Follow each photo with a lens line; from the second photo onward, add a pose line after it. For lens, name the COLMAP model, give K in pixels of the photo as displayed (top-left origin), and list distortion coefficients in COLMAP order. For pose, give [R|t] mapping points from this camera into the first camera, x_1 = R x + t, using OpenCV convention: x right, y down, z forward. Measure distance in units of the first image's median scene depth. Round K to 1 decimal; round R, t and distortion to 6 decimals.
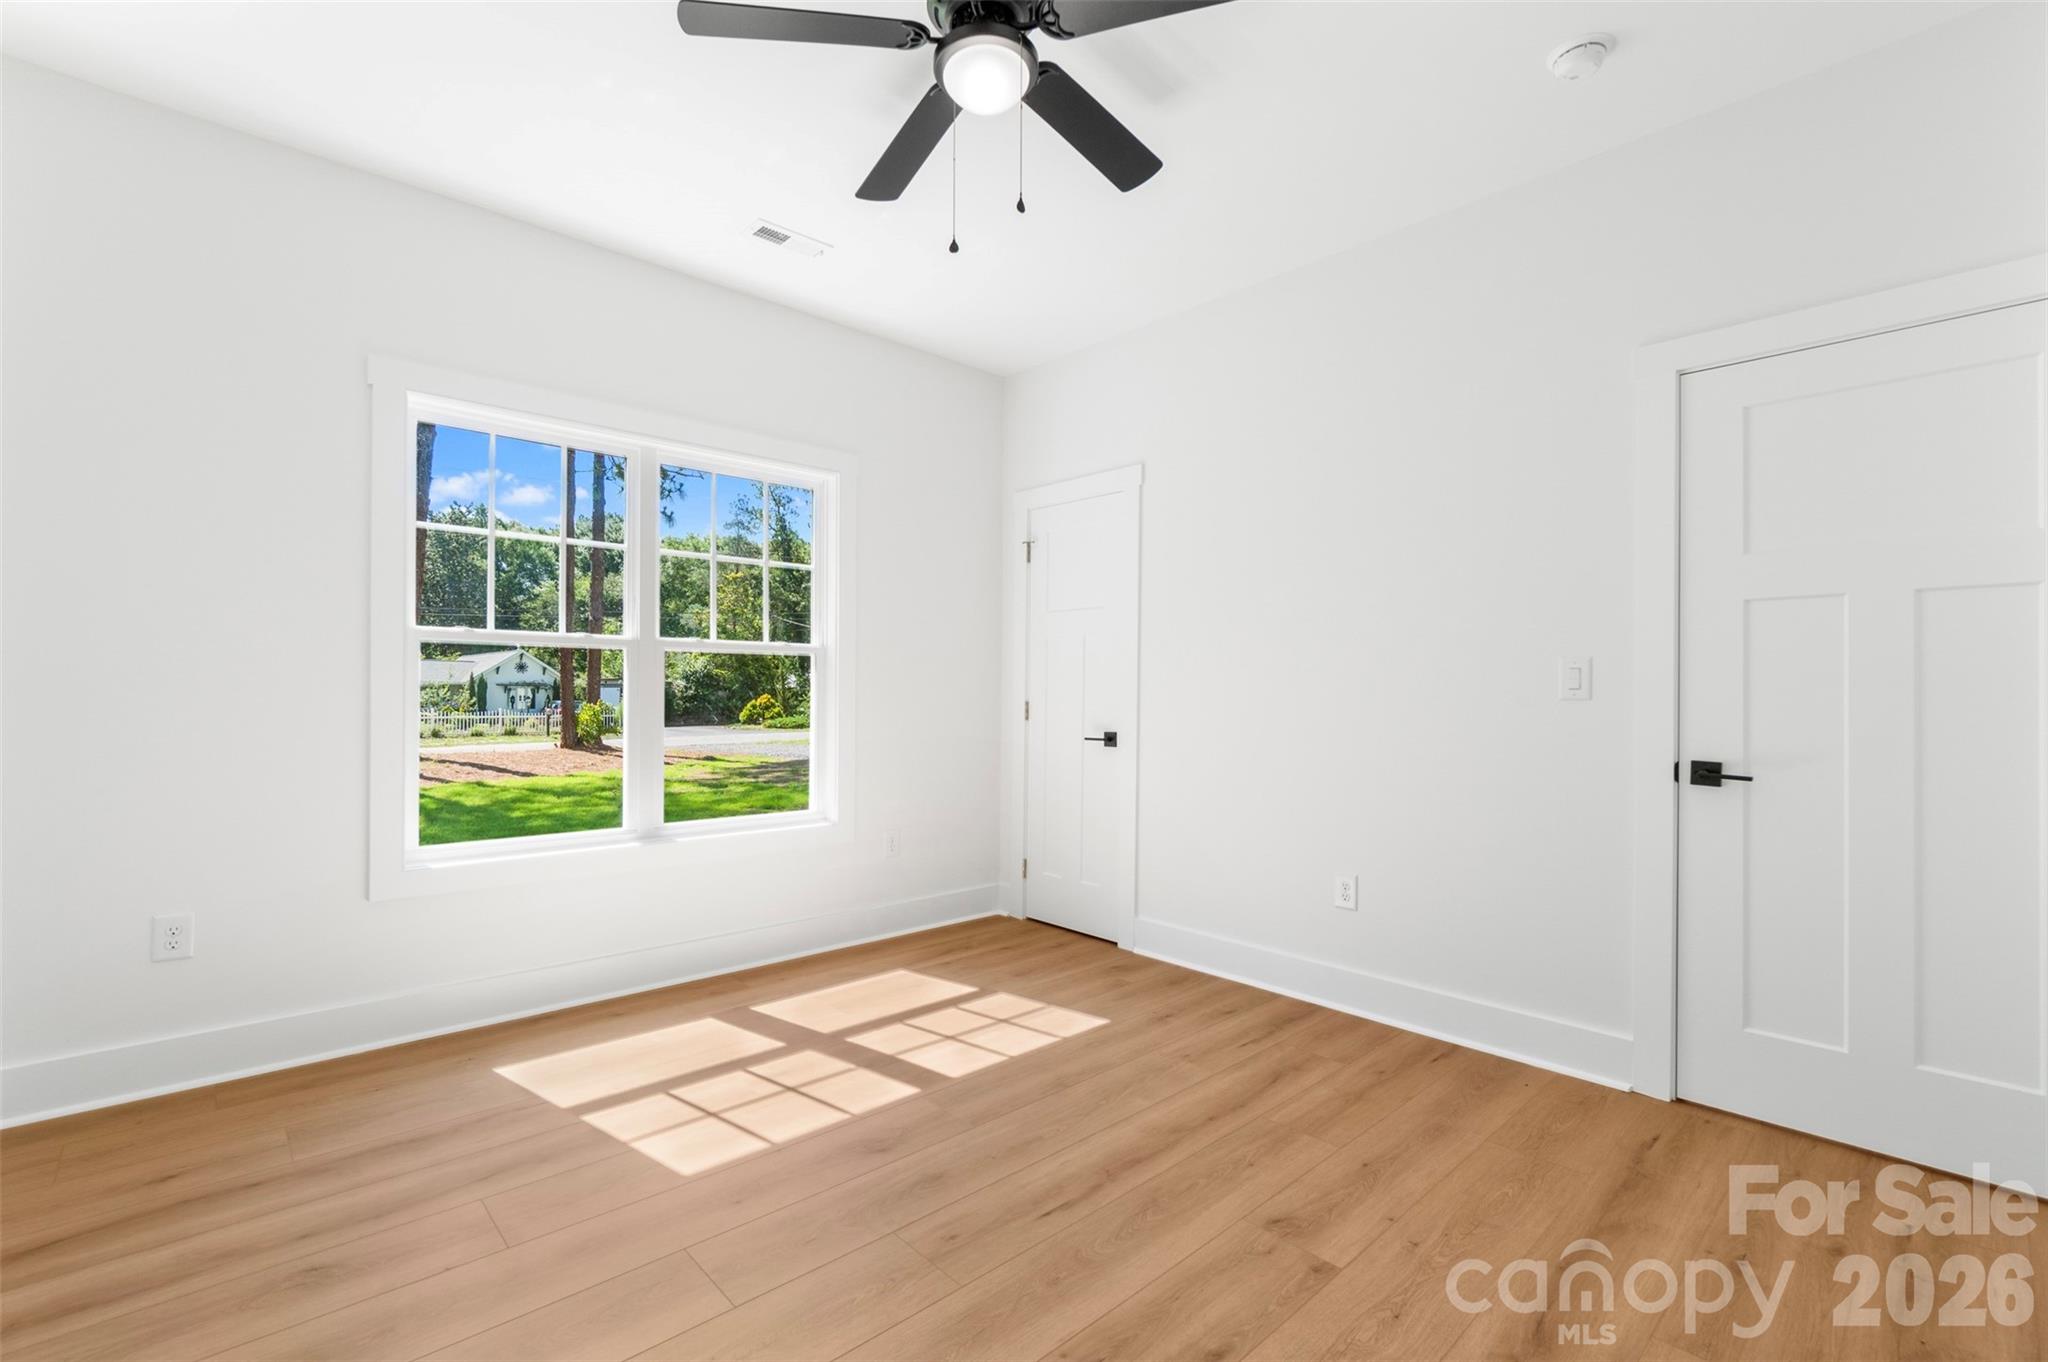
lens RADIAL K [[883.7, 0, 995.0], [0, 883.7, 679.1], [0, 0, 1]] dist [-0.000648, -0.000233]
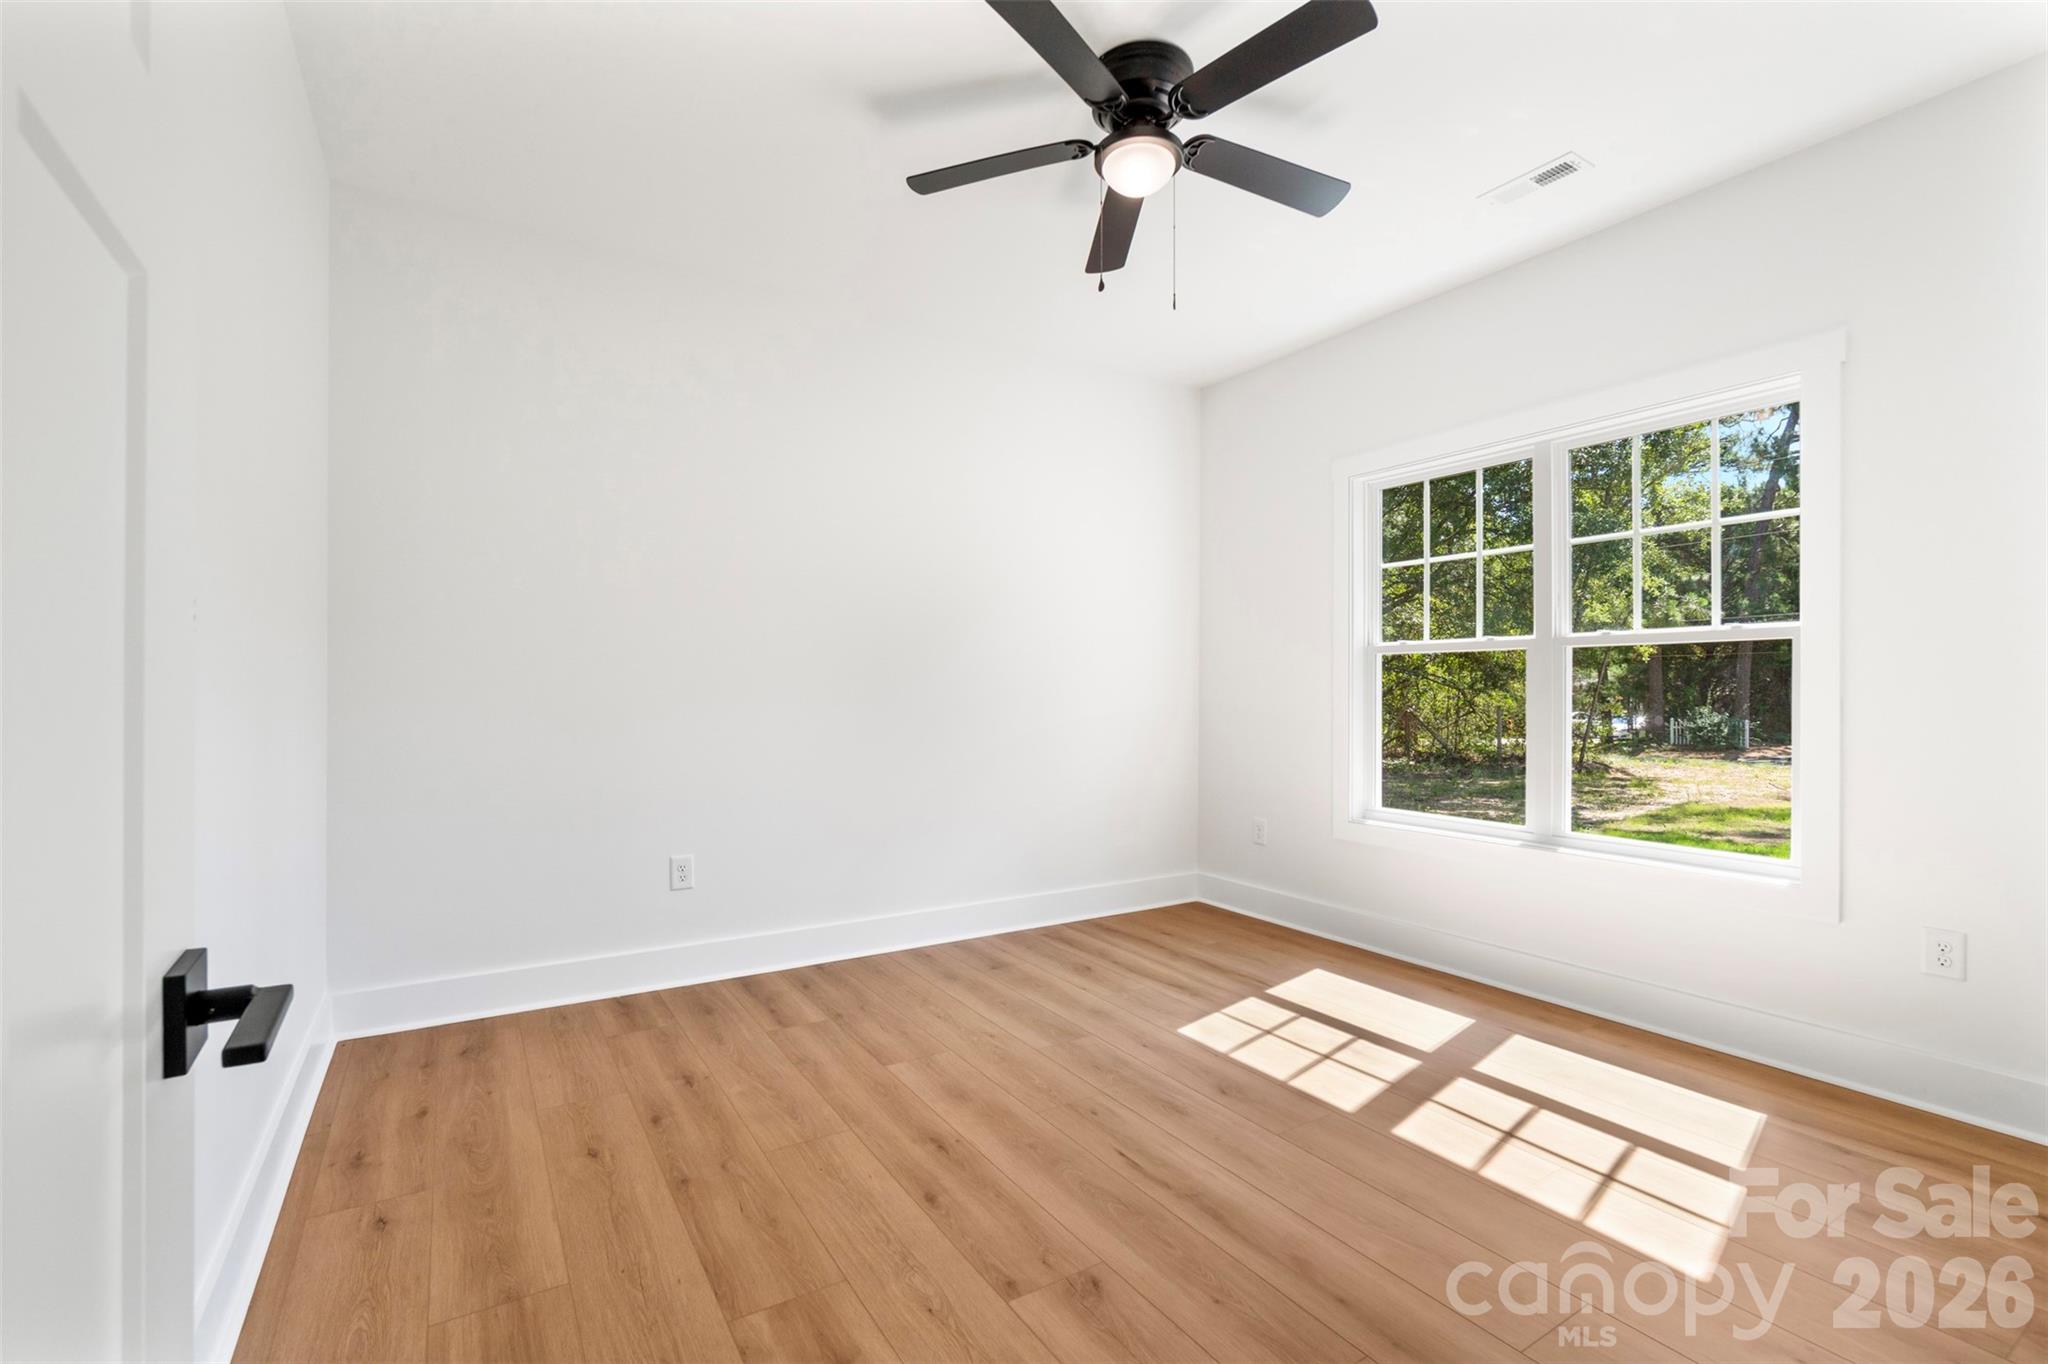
lens RADIAL K [[917.6, 0, 1027.1], [0, 917.6, 704.1], [0, 0, 1]] dist [0.000255, 0.000438]
pose [[-0.175284, 0.004614, -0.984507, 0.845938], [0.012620, 0.999917, 0.002439, 0.021804], [0.984437, -0.011996, -0.175328, 0.756549]]
